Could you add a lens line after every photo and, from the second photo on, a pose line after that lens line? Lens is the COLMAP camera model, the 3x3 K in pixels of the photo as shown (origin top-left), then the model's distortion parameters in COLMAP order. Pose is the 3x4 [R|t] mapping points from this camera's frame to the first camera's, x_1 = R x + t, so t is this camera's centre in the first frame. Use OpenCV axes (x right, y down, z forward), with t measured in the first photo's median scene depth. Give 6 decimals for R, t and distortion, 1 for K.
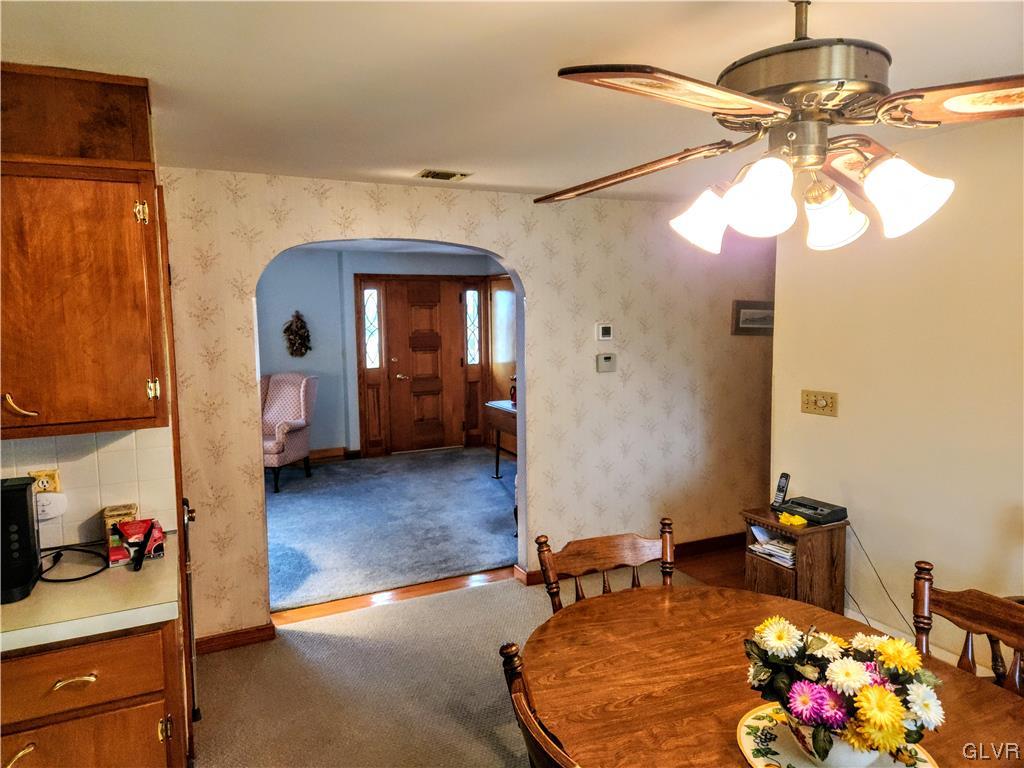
lens RADIAL K [[684.8, 0, 507.2], [0, 684.8, 382.8], [0, 0, 1]] dist [0.057653, -0.036830]
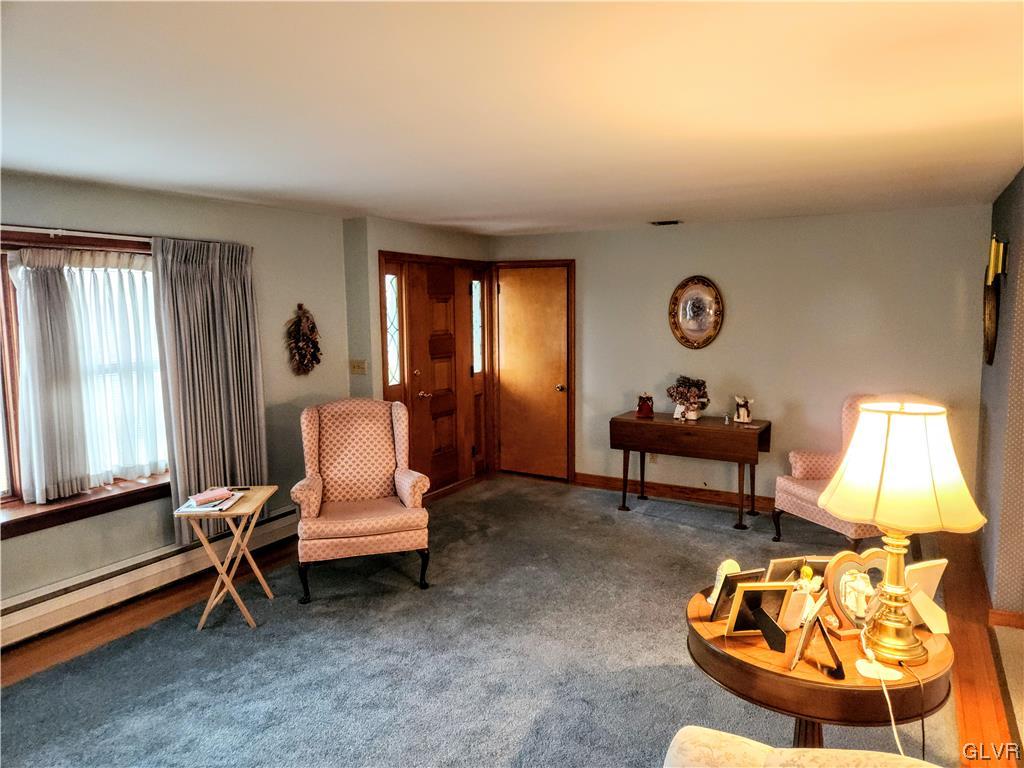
lens RADIAL K [[677.3, 0, 513.8], [0, 677.3, 378.7], [0, 0, 1]] dist [0.086529, -0.073117]
pose [[0.828288, -0.057317, 0.557363, -0.771058], [0.060319, 0.998094, 0.013001, -0.047007], [-0.557046, 0.022851, 0.830167, 0.548648]]
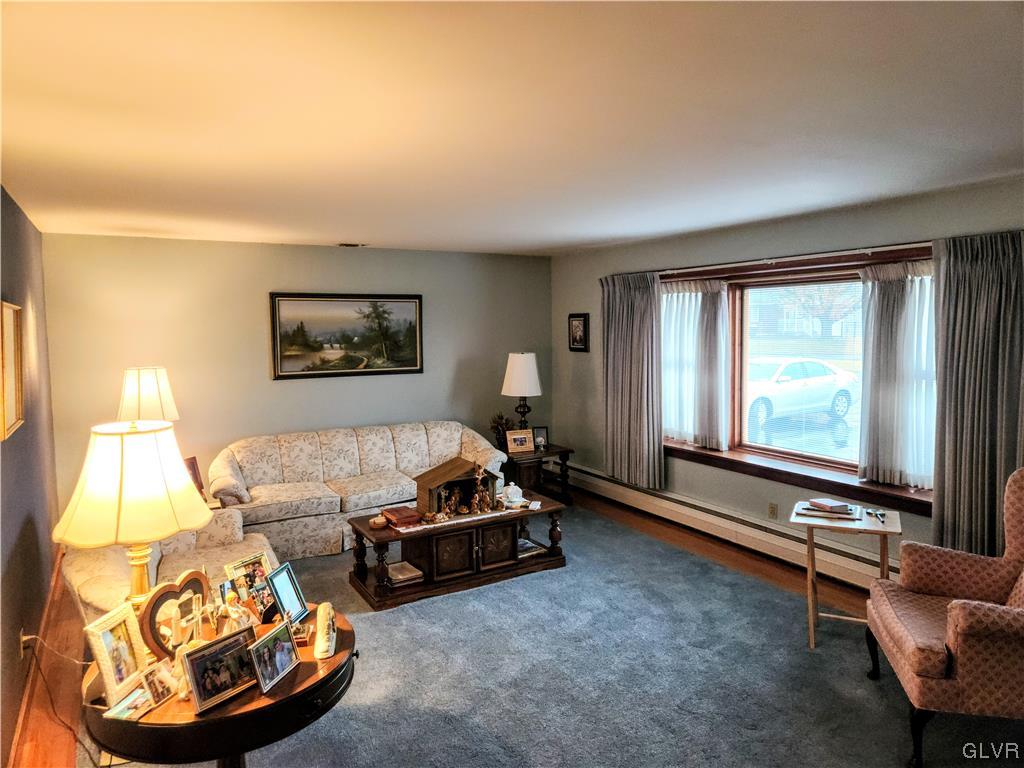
lens RADIAL K [[684.8, 0, 507.2], [0, 684.8, 382.8], [0, 0, 1]] dist [0.057653, -0.036830]
pose [[0.081294, 0.099158, -0.991745, 0.030908], [-0.090396, 0.991671, 0.091741, -0.096717], [0.992582, 0.082191, 0.089580, 0.905351]]
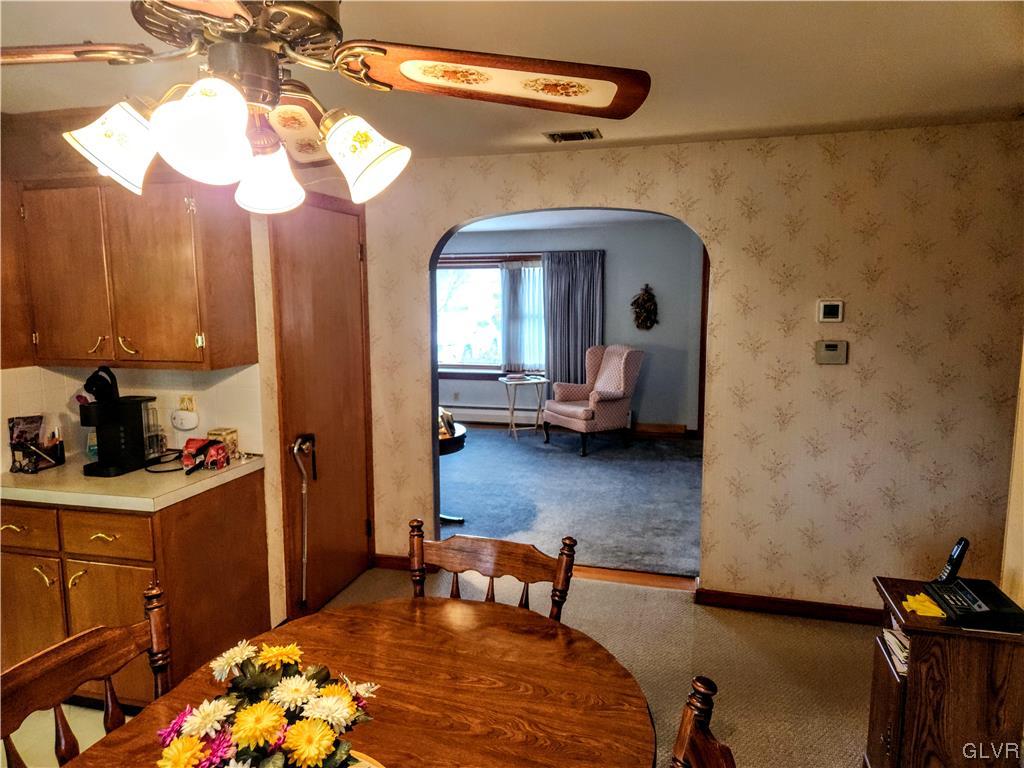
lens RADIAL K [[684.8, 0, 507.2], [0, 684.8, 382.8], [0, 0, 1]] dist [0.057653, -0.036830]
pose [[0.755816, 0.097829, -0.647435, 0.318096], [-0.074042, 0.995203, 0.063942, -0.015360], [0.650584, -0.000391, 0.759434, 0.157803]]
